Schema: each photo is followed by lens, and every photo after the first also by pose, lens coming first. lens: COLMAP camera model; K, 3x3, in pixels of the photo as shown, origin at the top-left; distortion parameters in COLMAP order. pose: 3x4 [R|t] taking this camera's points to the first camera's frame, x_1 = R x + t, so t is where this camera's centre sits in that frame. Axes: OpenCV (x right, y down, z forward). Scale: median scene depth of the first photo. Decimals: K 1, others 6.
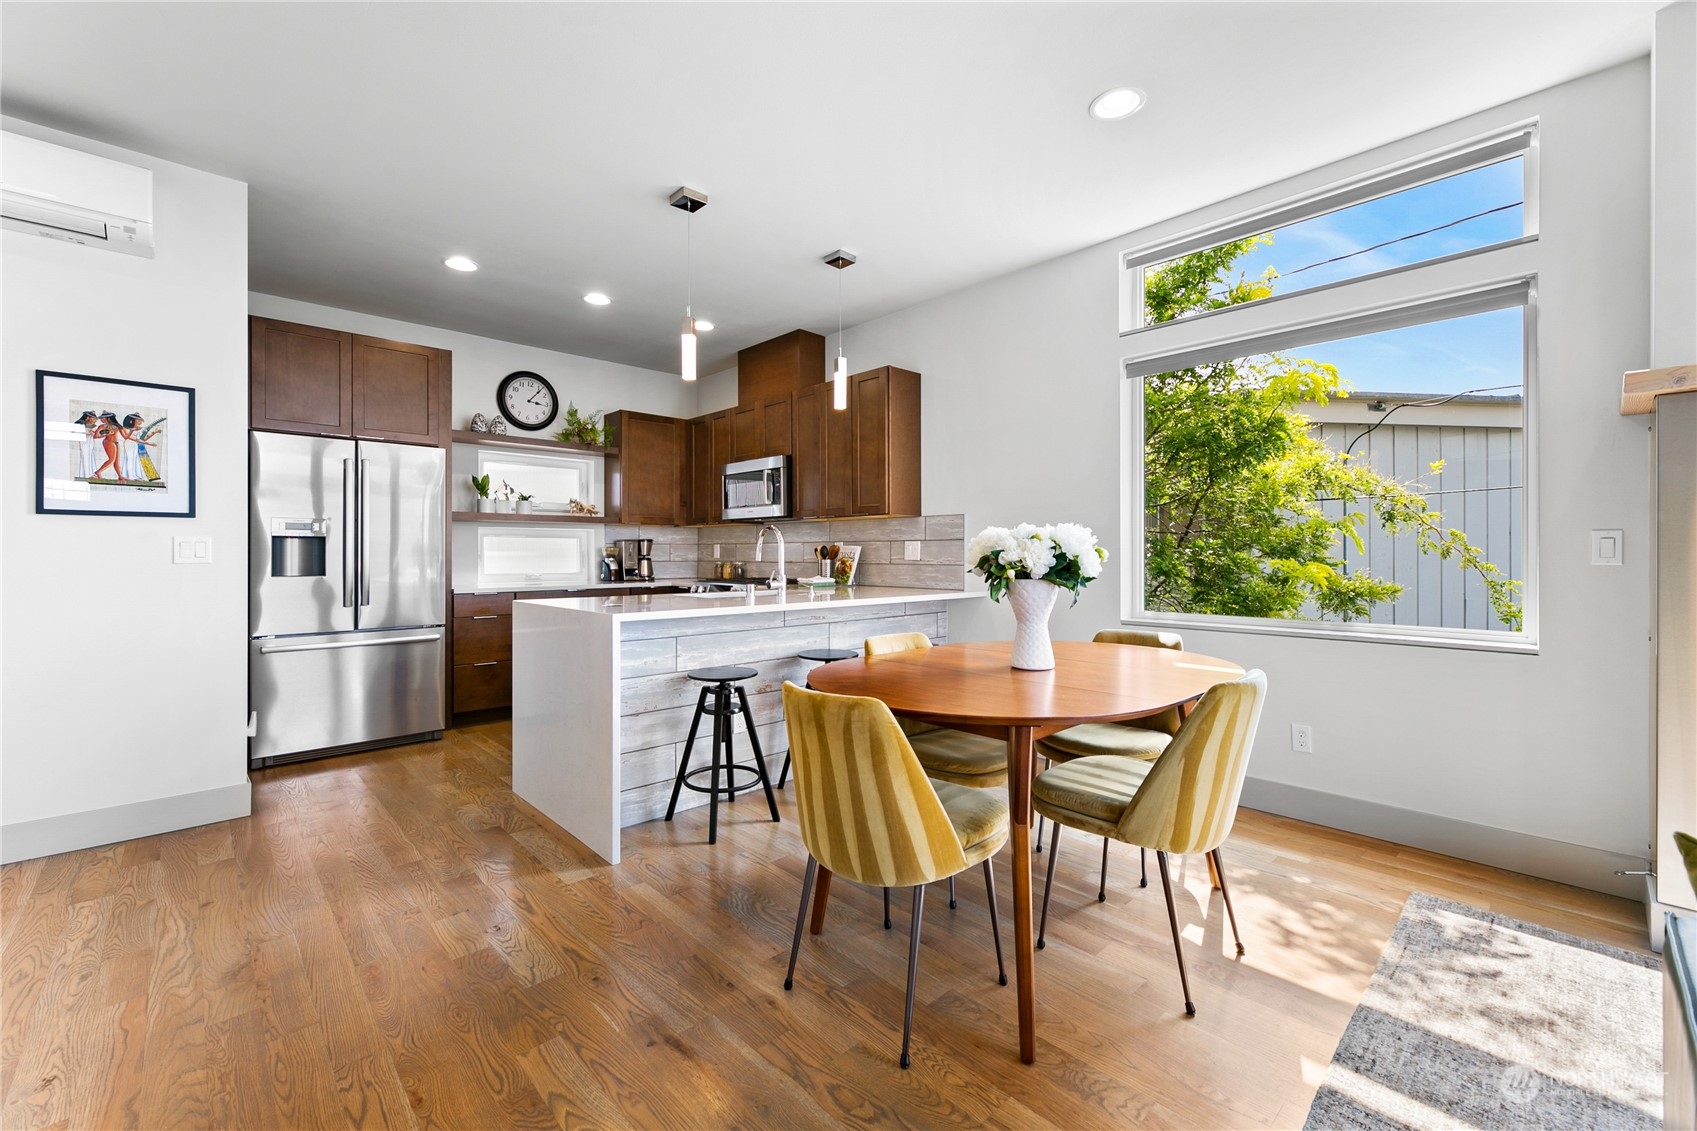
lens RADIAL K [[690.9, 0, 840.9], [0, 690.9, 556.6], [0, 0, 1]] dist [0.000399, -0.000127]
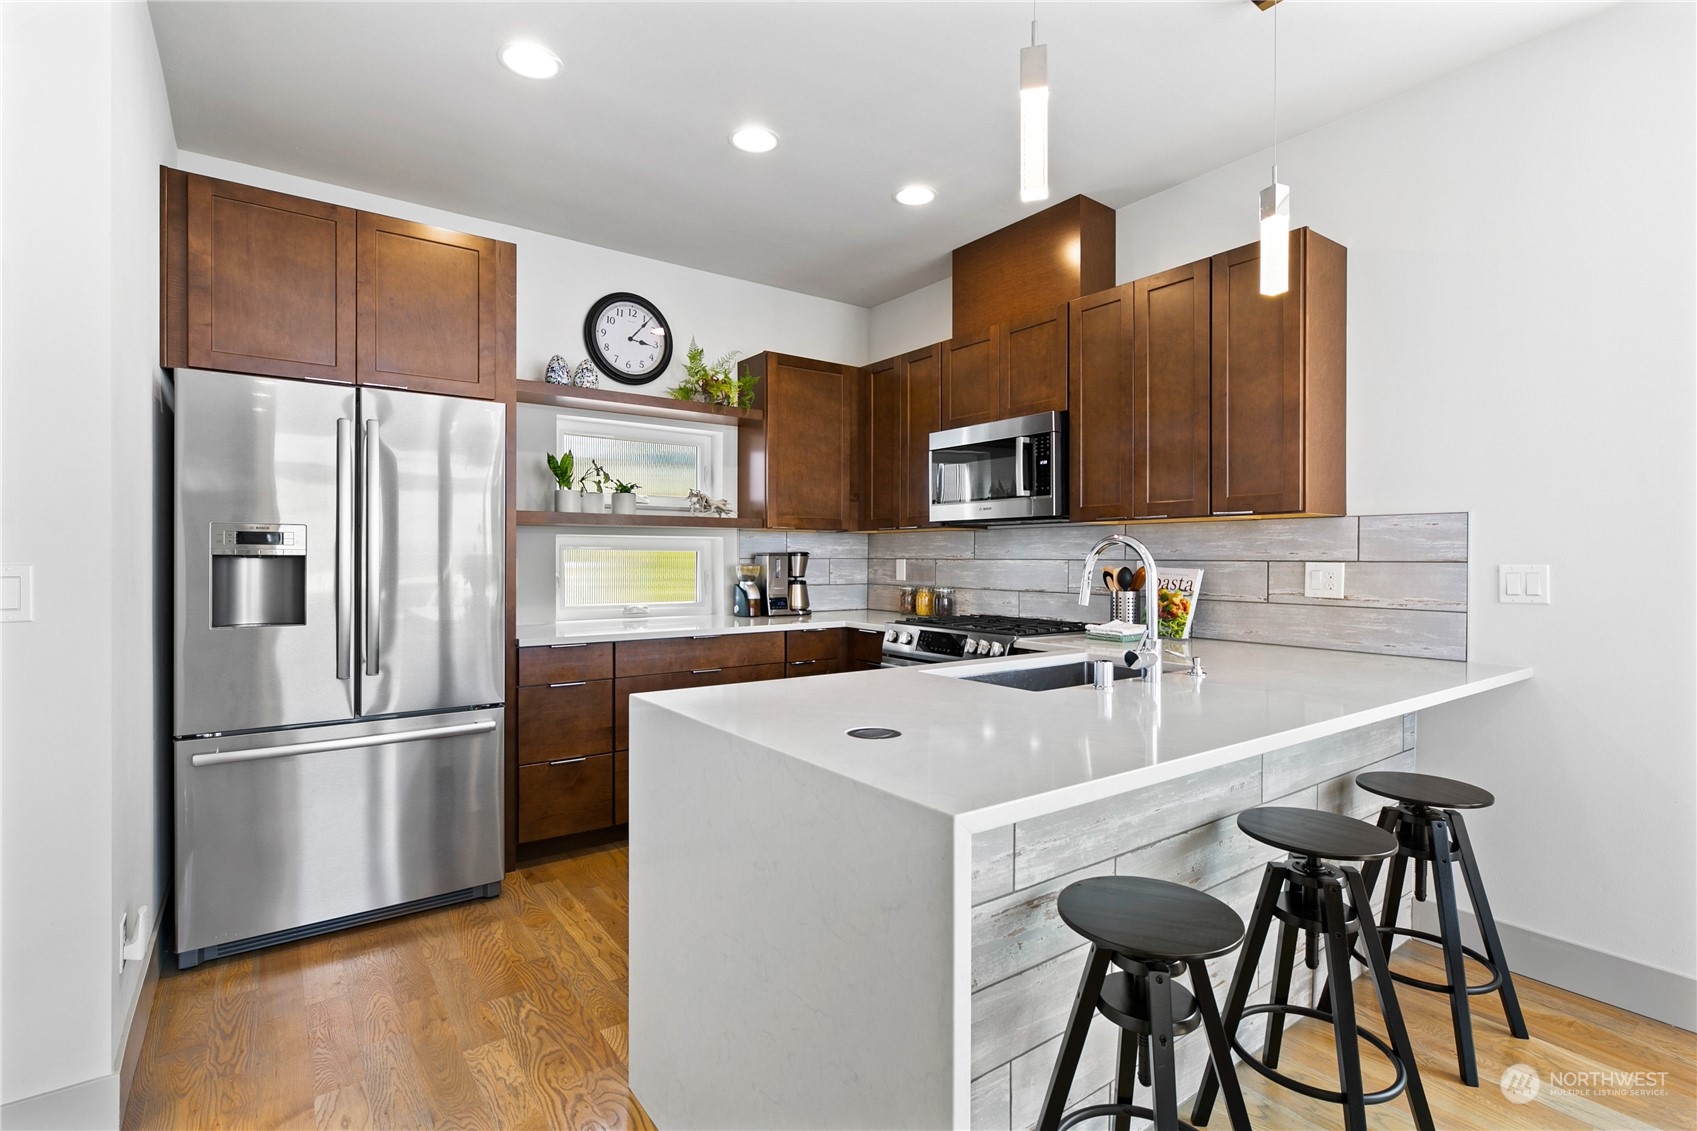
lens RADIAL K [[794.1, 0, 848.5], [0, 794.1, 565.5], [0, 0, 1]] dist [-0.001638, -0.000235]
pose [[0.992361, 0.004122, -0.123300, -0.163654], [-0.003381, 0.999975, 0.006213, -0.019658], [0.123323, -0.005748, 0.992350, 0.300451]]
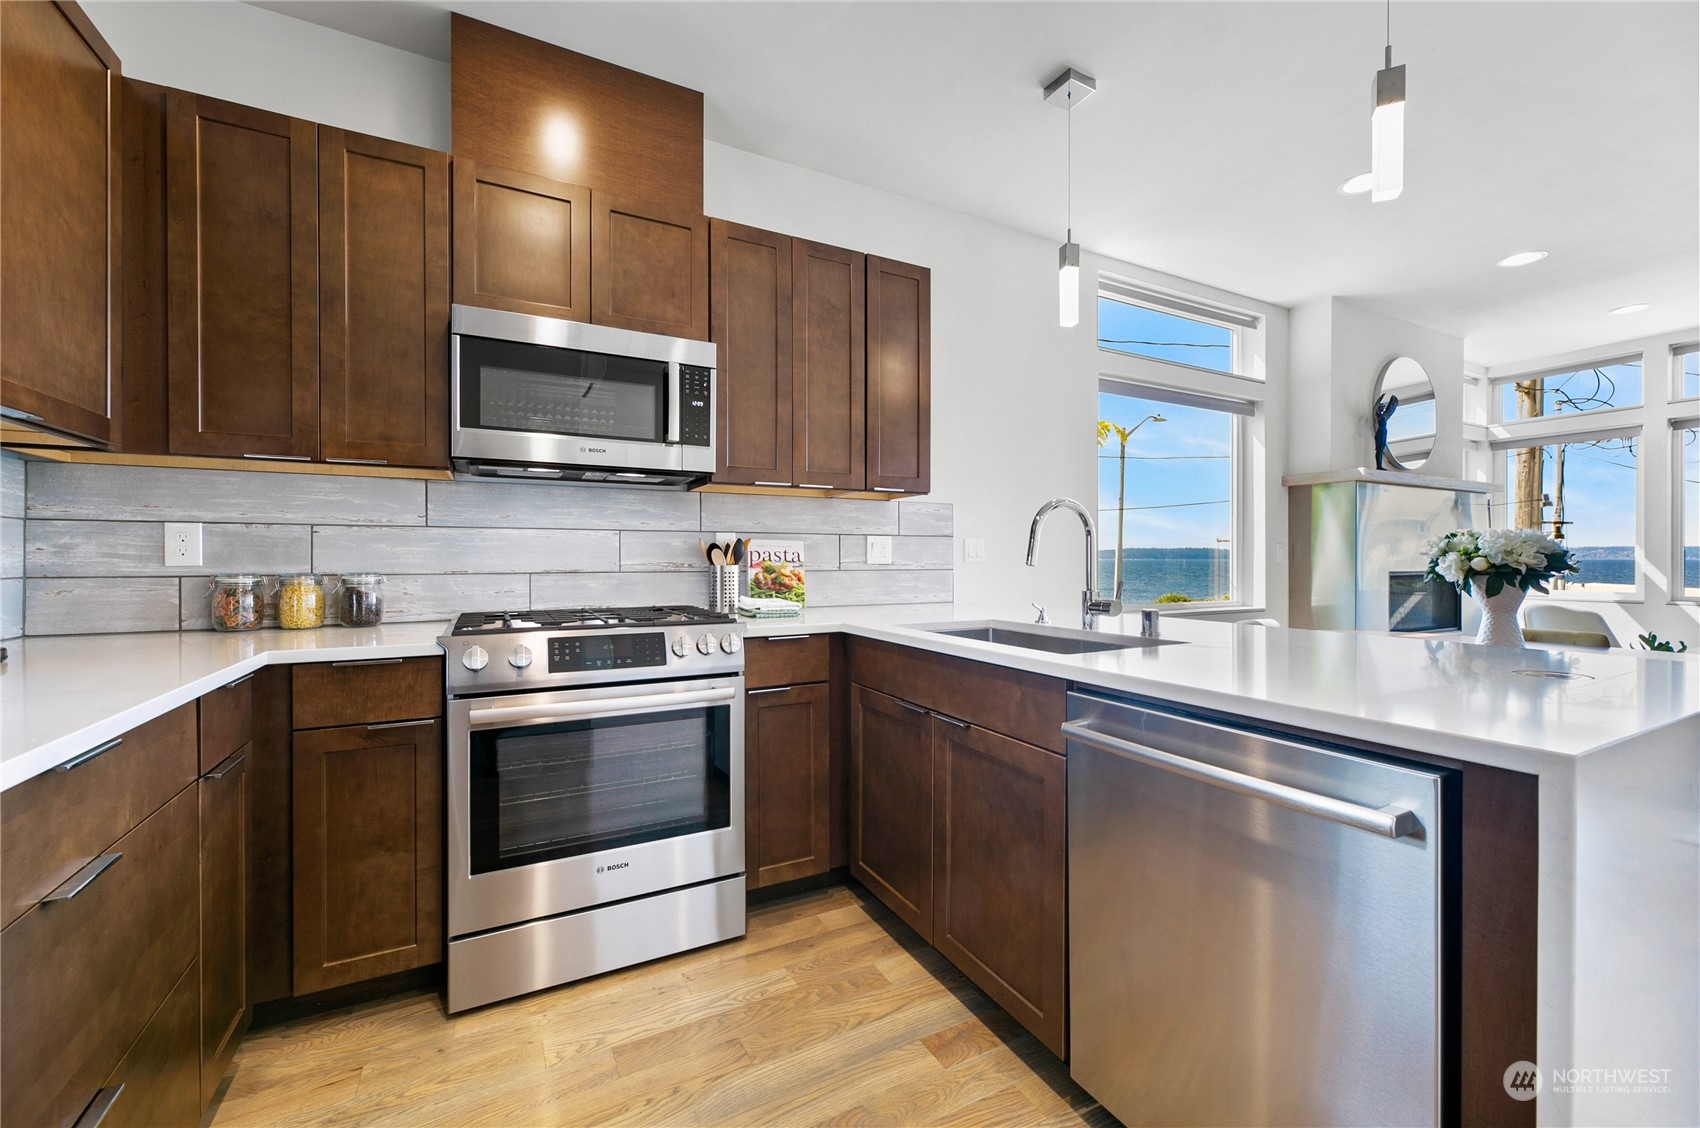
lens RADIAL K [[678.8, 0, 844.3], [0, 678.8, 561.0], [0, 0, 1]] dist [-0.000557, -0.000035]
pose [[0.269194, -0.003888, 0.963078, -0.478657], [0.003839, 0.999988, 0.002963, 0.000063], [-0.963078, 0.002899, 0.269205, 0.746658]]
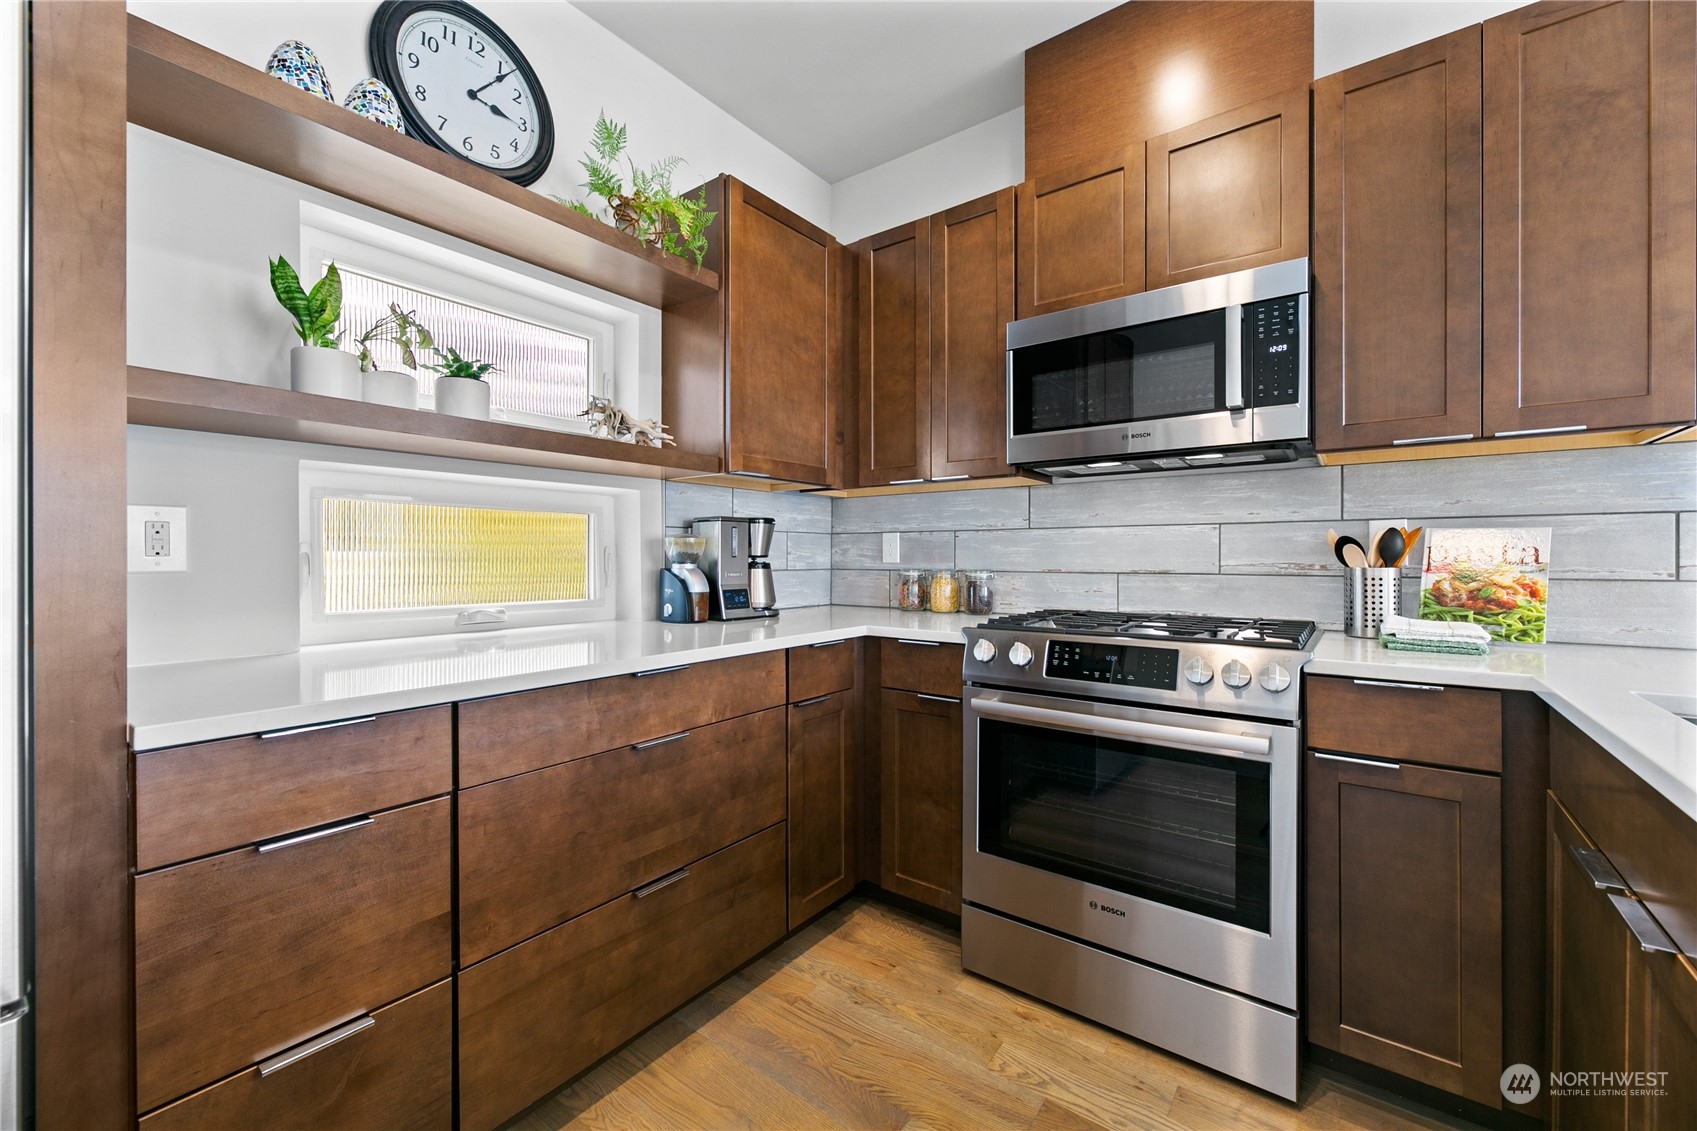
lens RADIAL K [[678.5, 0, 847.1], [0, 678.5, 559.5], [0, 0, 1]] dist [0.001176, 0.000039]
pose [[0.986053, -0.000870, 0.166432, -0.340346], [0.000930, 1.000000, -0.000279, -0.000003], [-0.166432, 0.000430, 0.986053, 0.671335]]
